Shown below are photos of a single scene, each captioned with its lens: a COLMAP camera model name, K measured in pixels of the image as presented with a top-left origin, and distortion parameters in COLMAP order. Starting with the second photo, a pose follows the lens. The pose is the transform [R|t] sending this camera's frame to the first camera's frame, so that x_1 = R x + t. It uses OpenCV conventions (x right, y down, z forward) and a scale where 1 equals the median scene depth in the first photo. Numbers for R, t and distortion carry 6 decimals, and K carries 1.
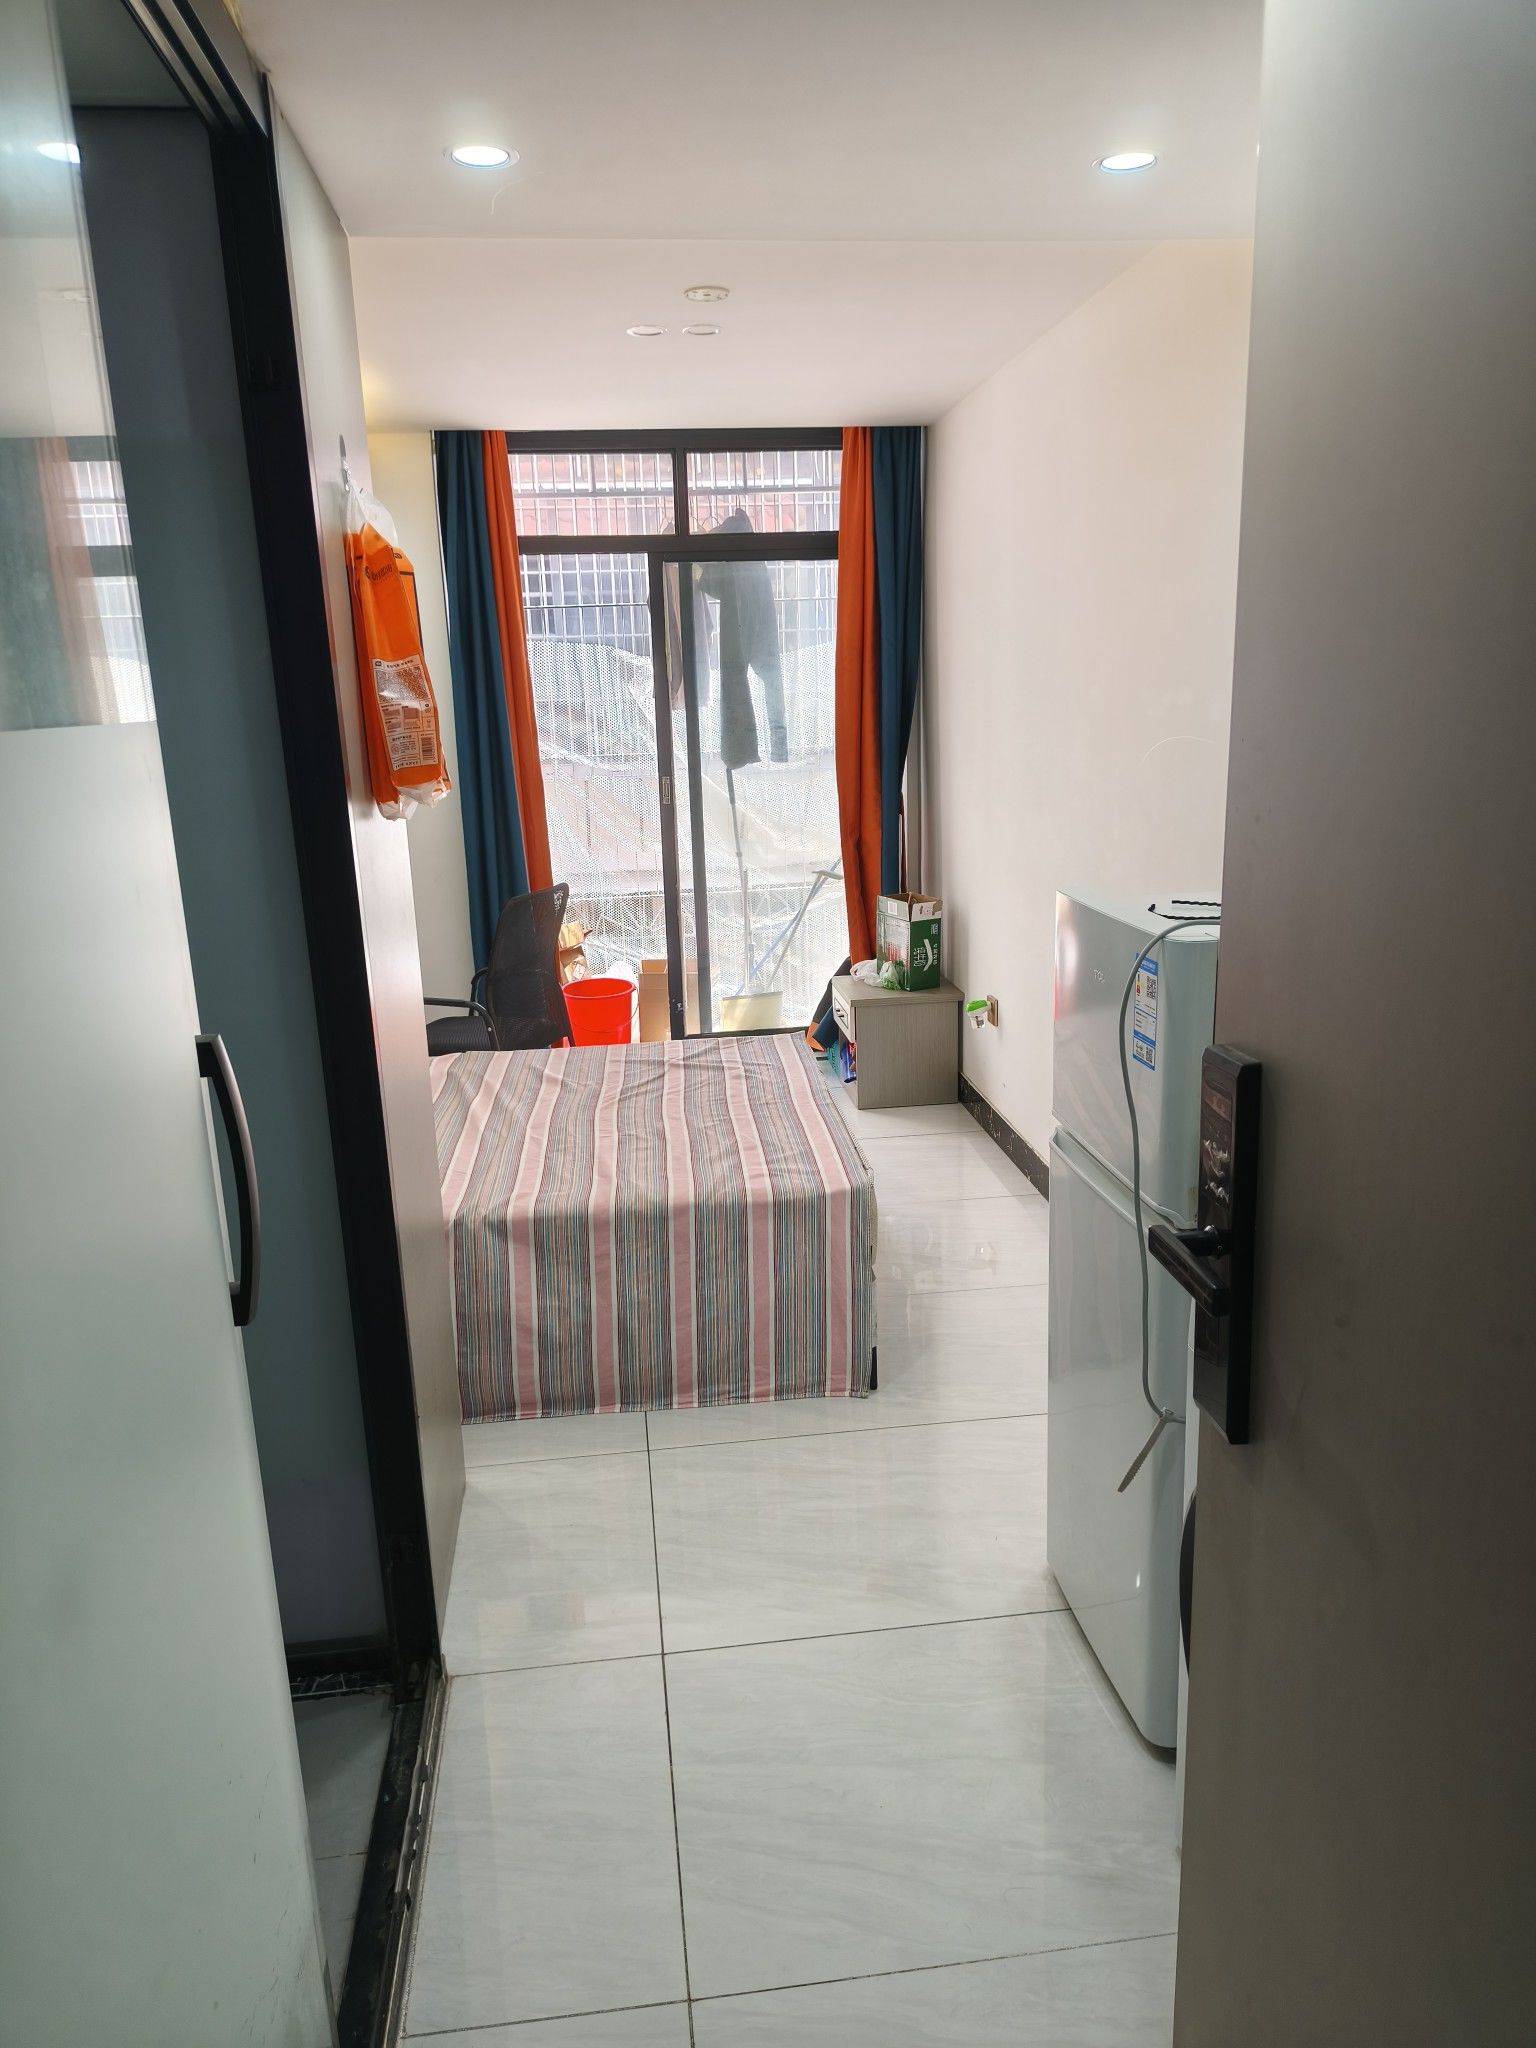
lens RADIAL K [[1394.6, 0, 768.9], [0, 1394.6, 1044.8], [0, 0, 1]] dist [0.047337, -0.052763]
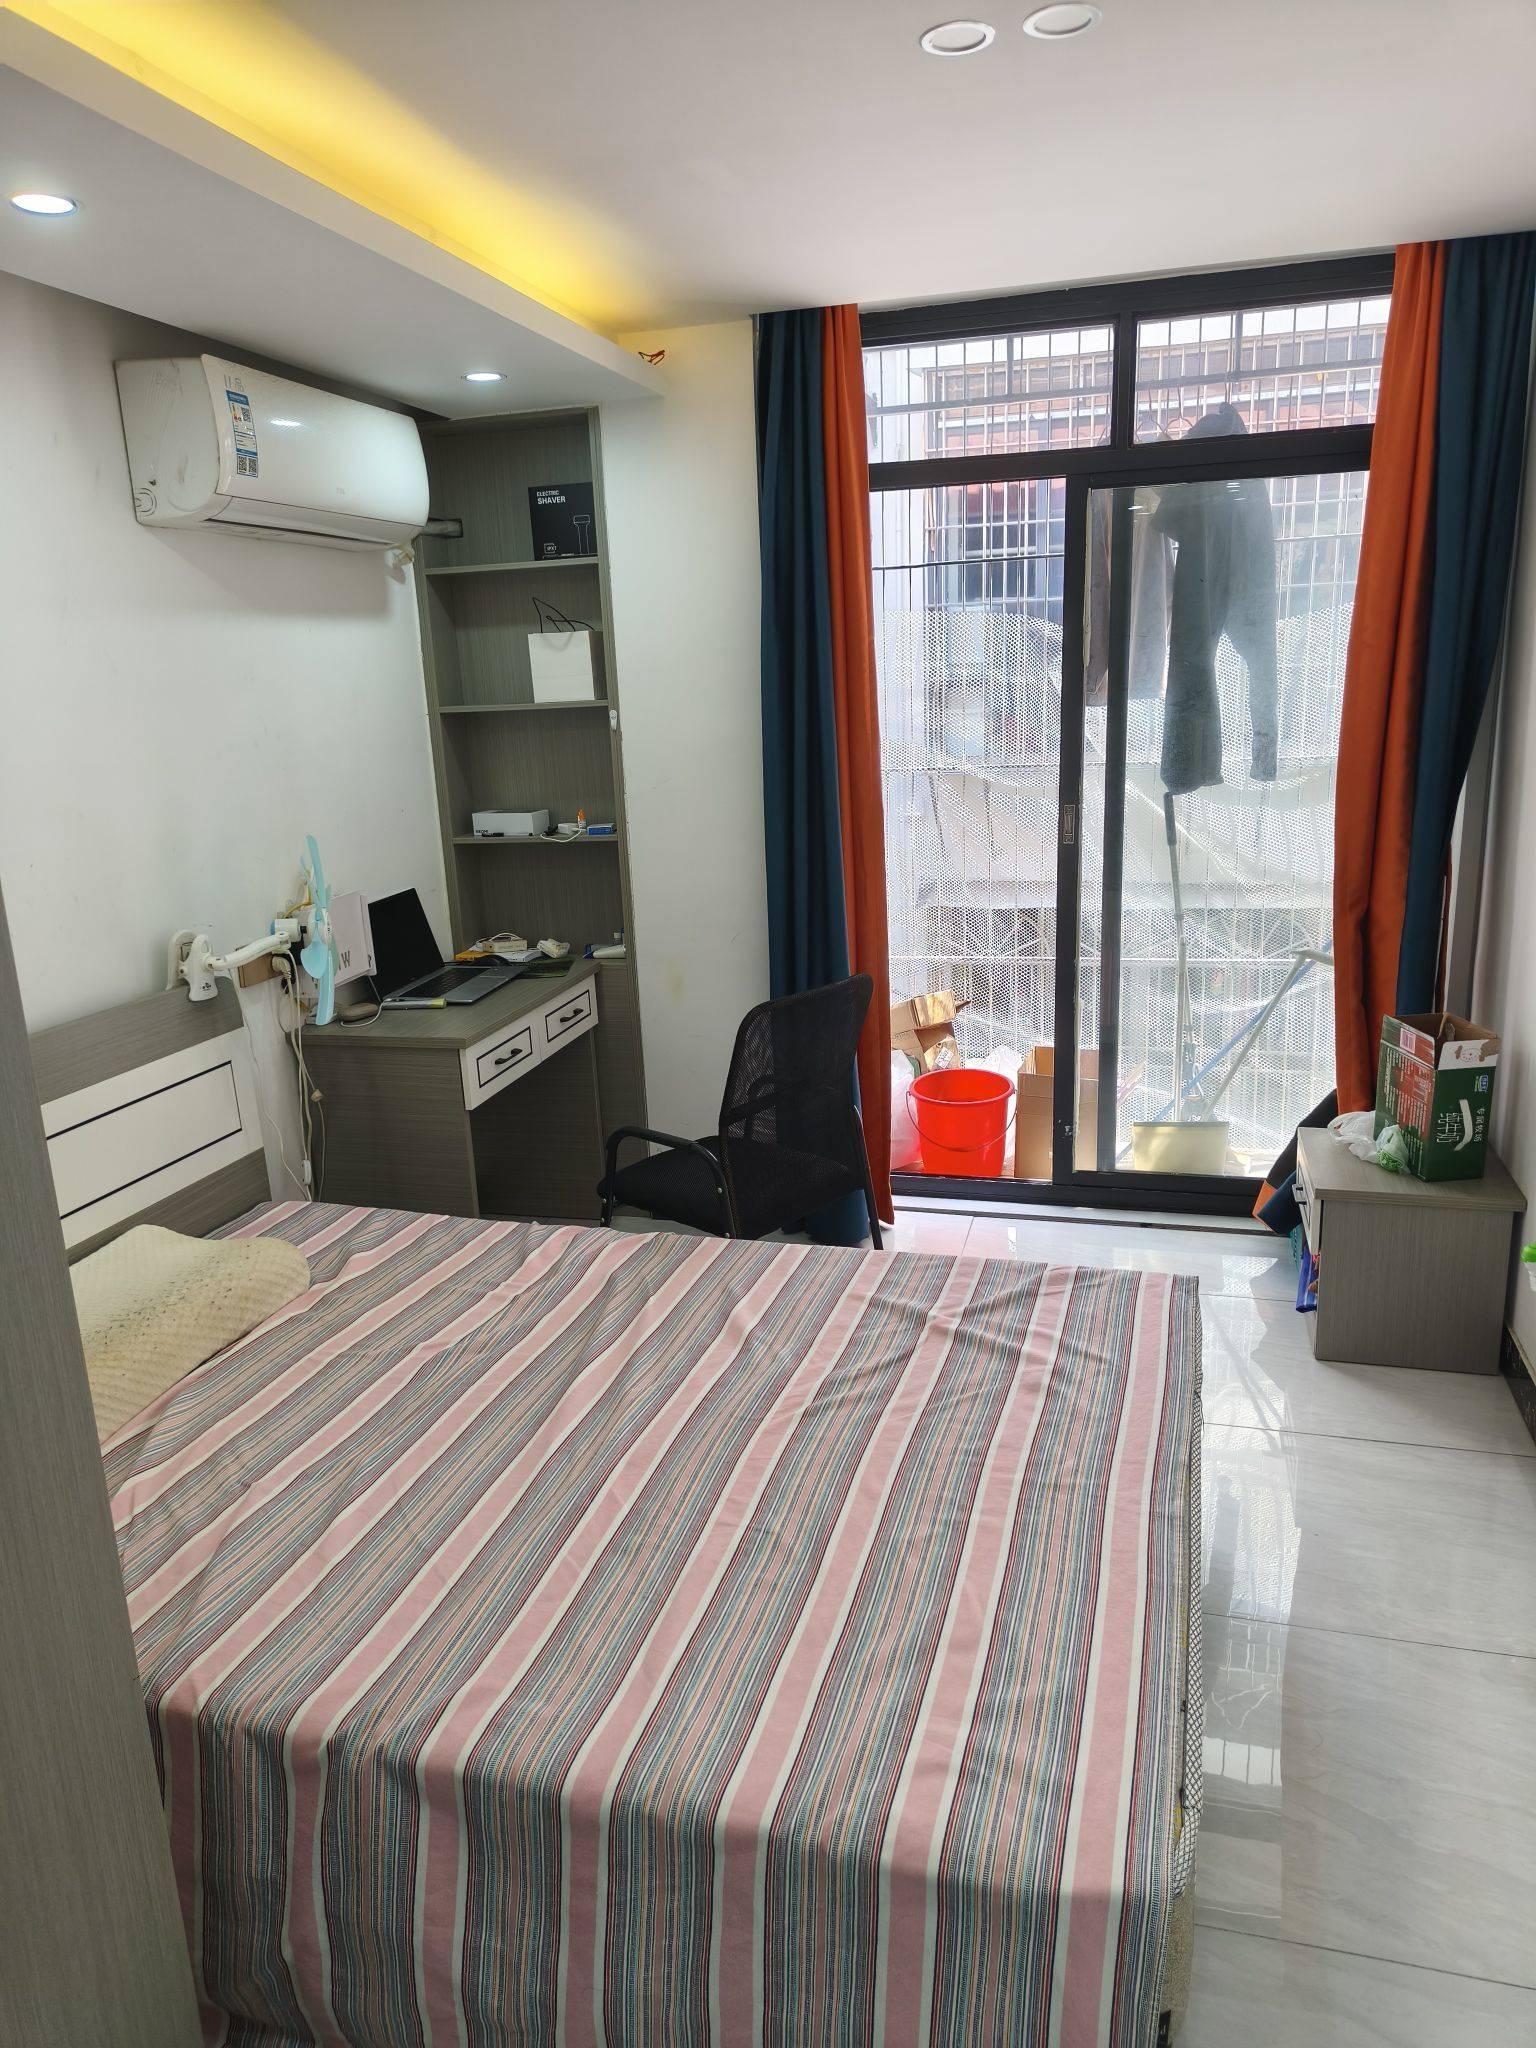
lens RADIAL K [[1394.6, 0, 764.0], [0, 1394.6, 1022.1], [0, 0, 1]] dist [0.047337, -0.052763]
pose [[0.924757, 0.091270, -0.369451, 0.090177], [-0.086836, 0.995810, 0.028652, -0.162685], [0.370519, 0.005585, 0.928808, 0.544277]]
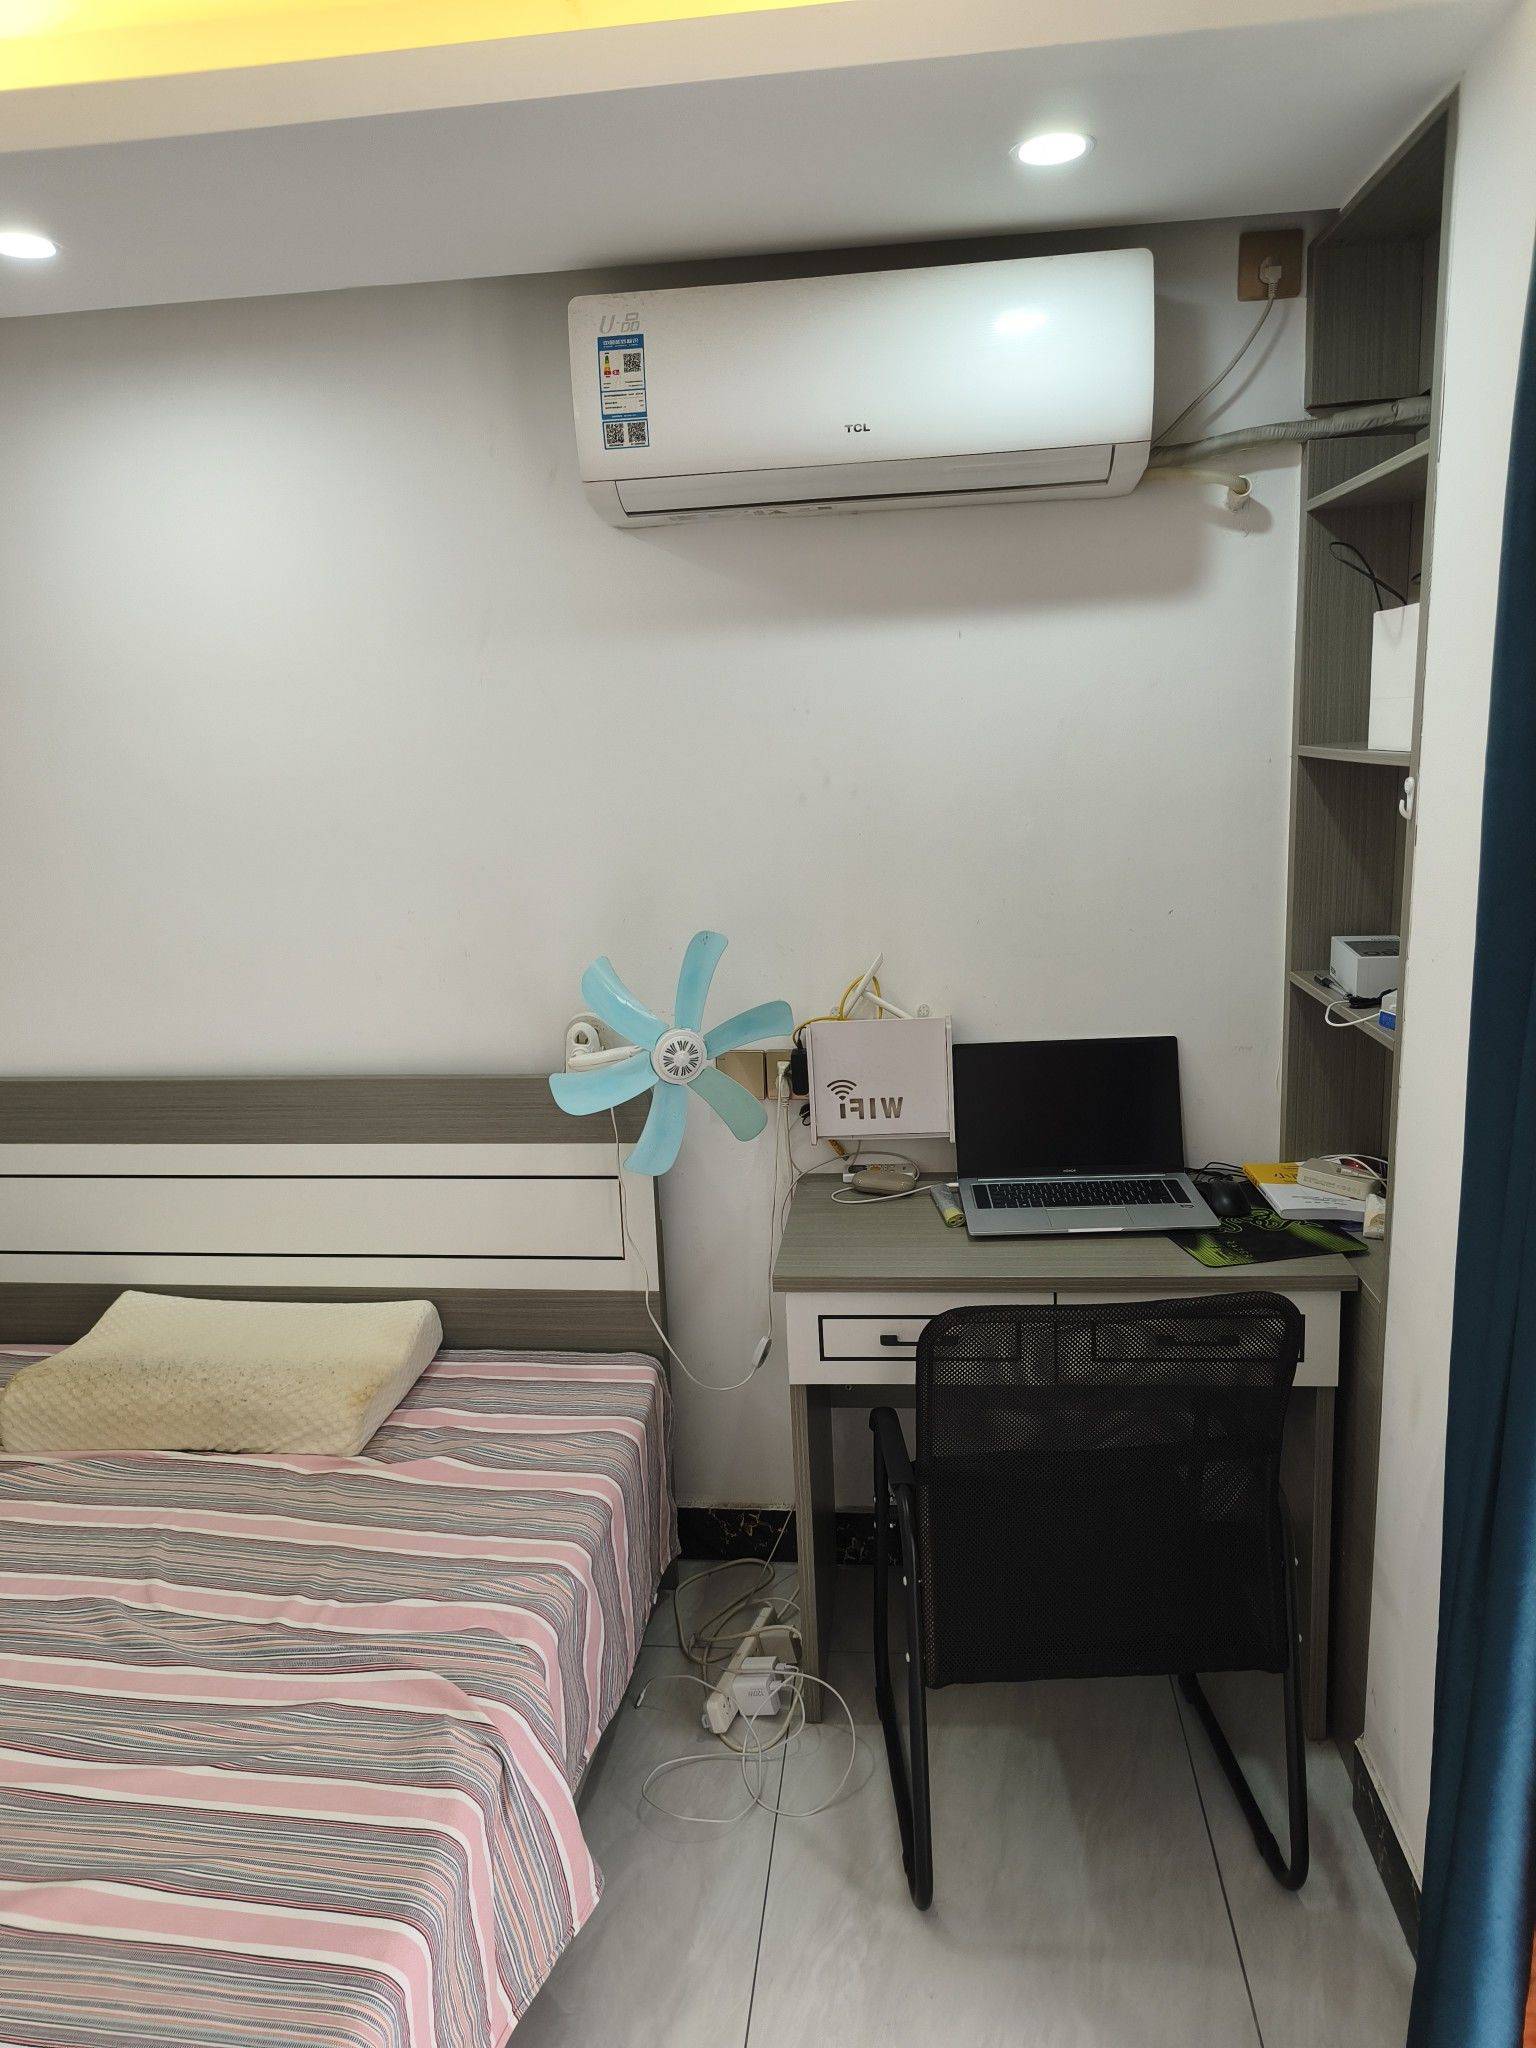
lens RADIAL K [[1394.6, 0, 777.0], [0, 1394.6, 1024.2], [0, 0, 1]] dist [0.047337, -0.052763]
pose [[-0.233456, 0.260272, -0.936887, 0.098946], [-0.188536, 0.933110, 0.306203, -0.419102], [0.953914, 0.248122, -0.168770, 1.505873]]
